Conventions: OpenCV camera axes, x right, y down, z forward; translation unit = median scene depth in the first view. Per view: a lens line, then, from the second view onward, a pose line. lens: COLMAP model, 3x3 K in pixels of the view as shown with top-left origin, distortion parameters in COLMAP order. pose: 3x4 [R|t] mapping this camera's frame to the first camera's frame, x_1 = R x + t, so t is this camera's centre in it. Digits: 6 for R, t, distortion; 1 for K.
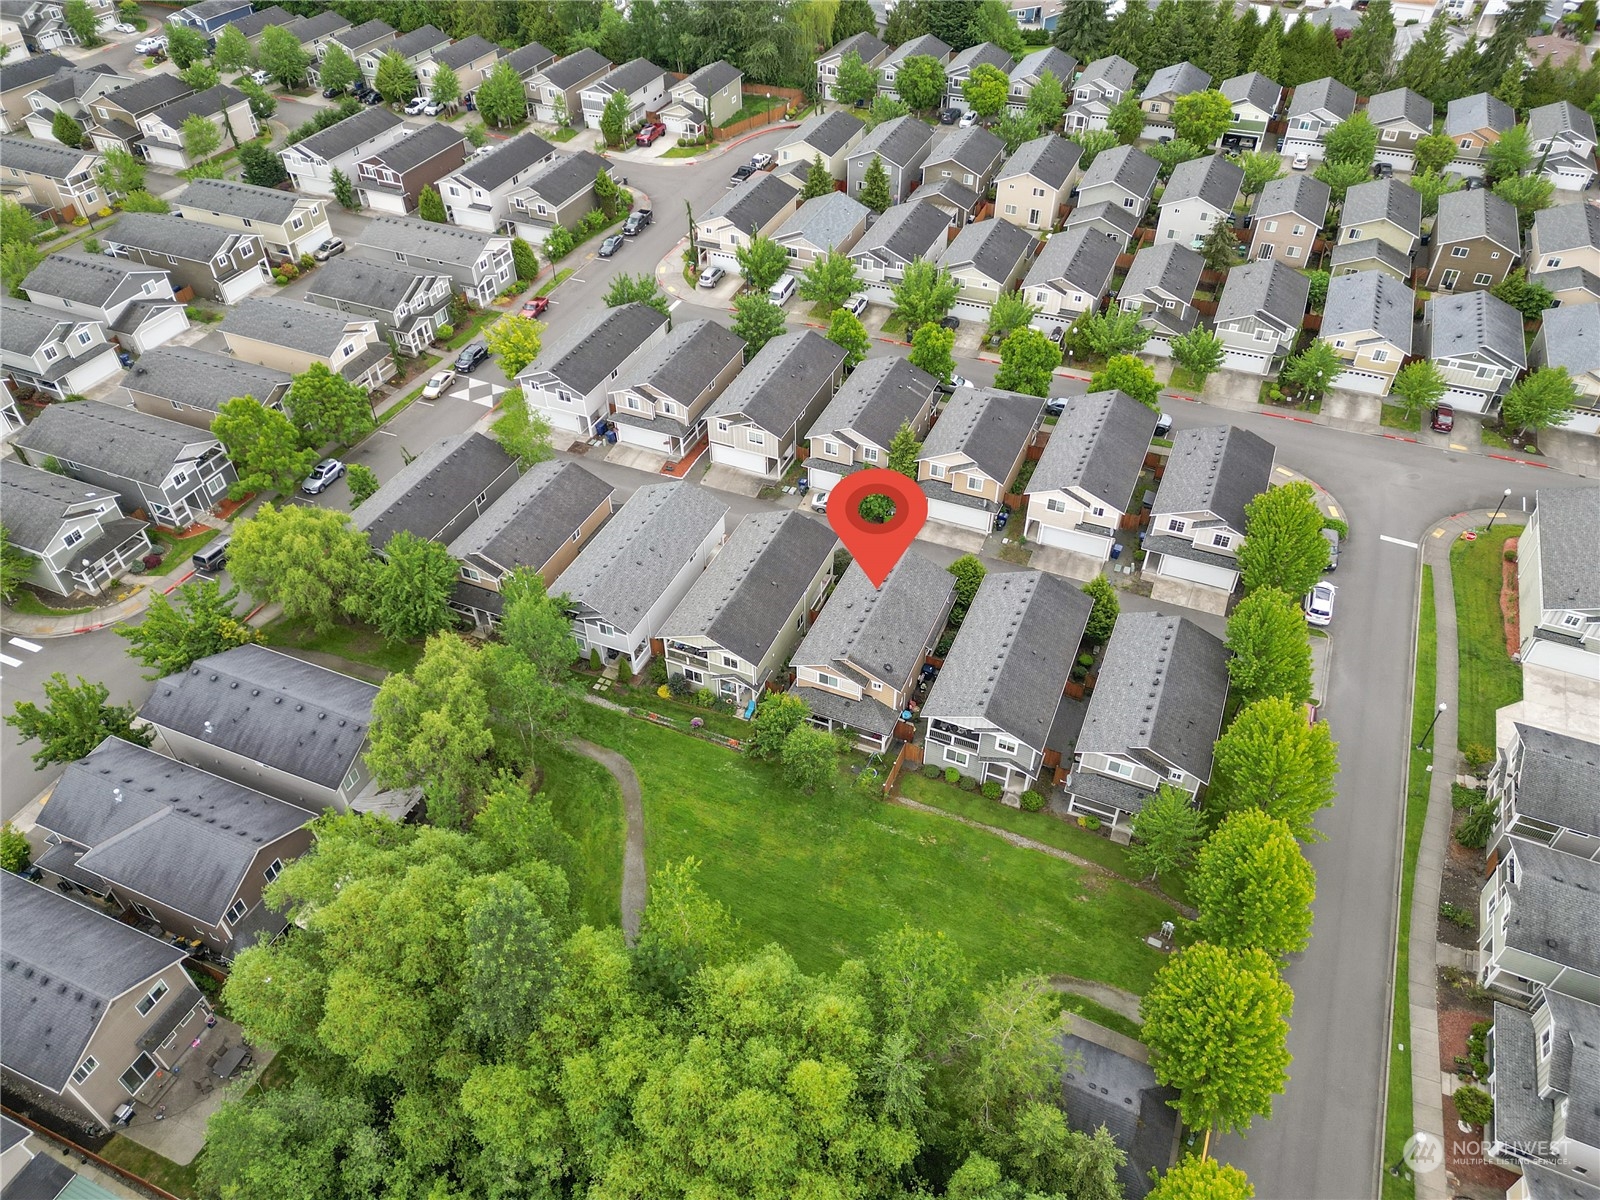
lens RADIAL K [[1124.1, 0, 800.0], [0, 1124.1, 600.0], [0, 0, 1]] dist [-0.007352, -0.004752]
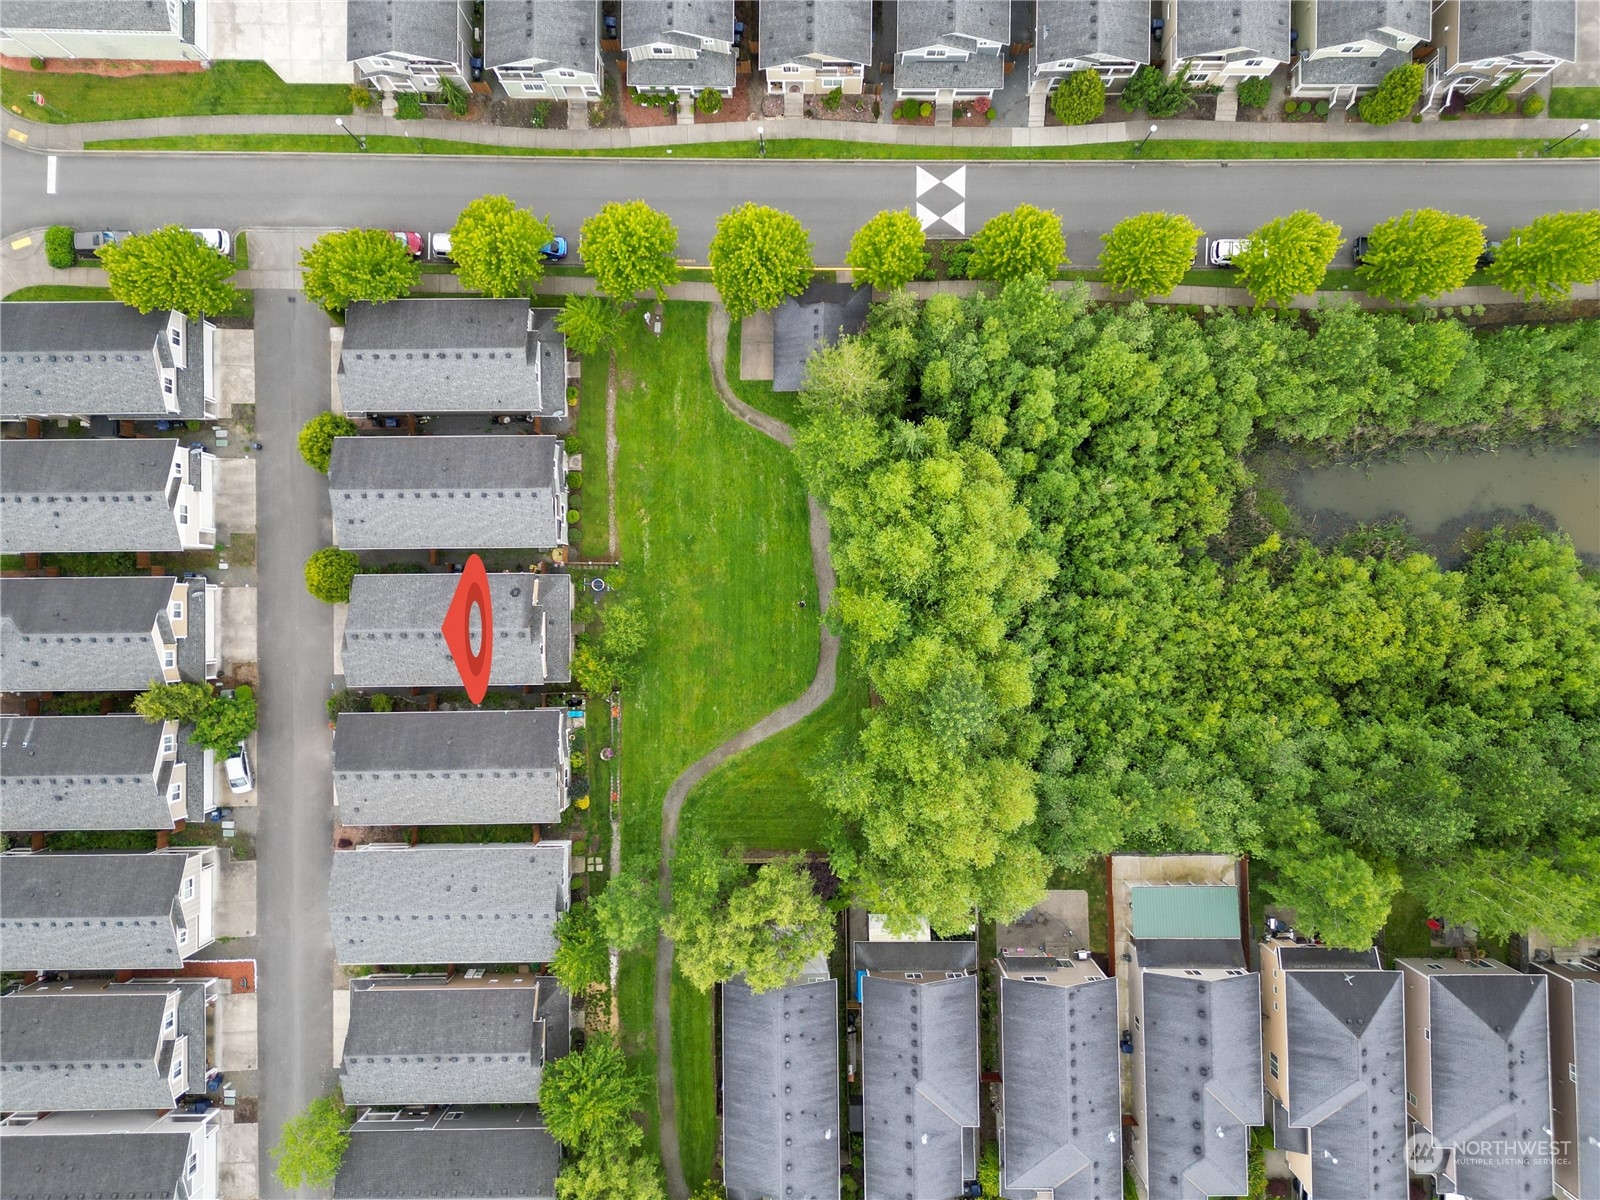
lens RADIAL K [[1103.6, 0, 800.0], [0, 1103.6, 600.0], [0, 0, 1]] dist [-0.000326, -0.002900]
pose [[-0.403047, -0.914565, 0.033514, -0.068893], [0.609561, -0.240957, 0.755232, -0.551997], [-0.682634, 0.324823, 0.654600, 0.142553]]
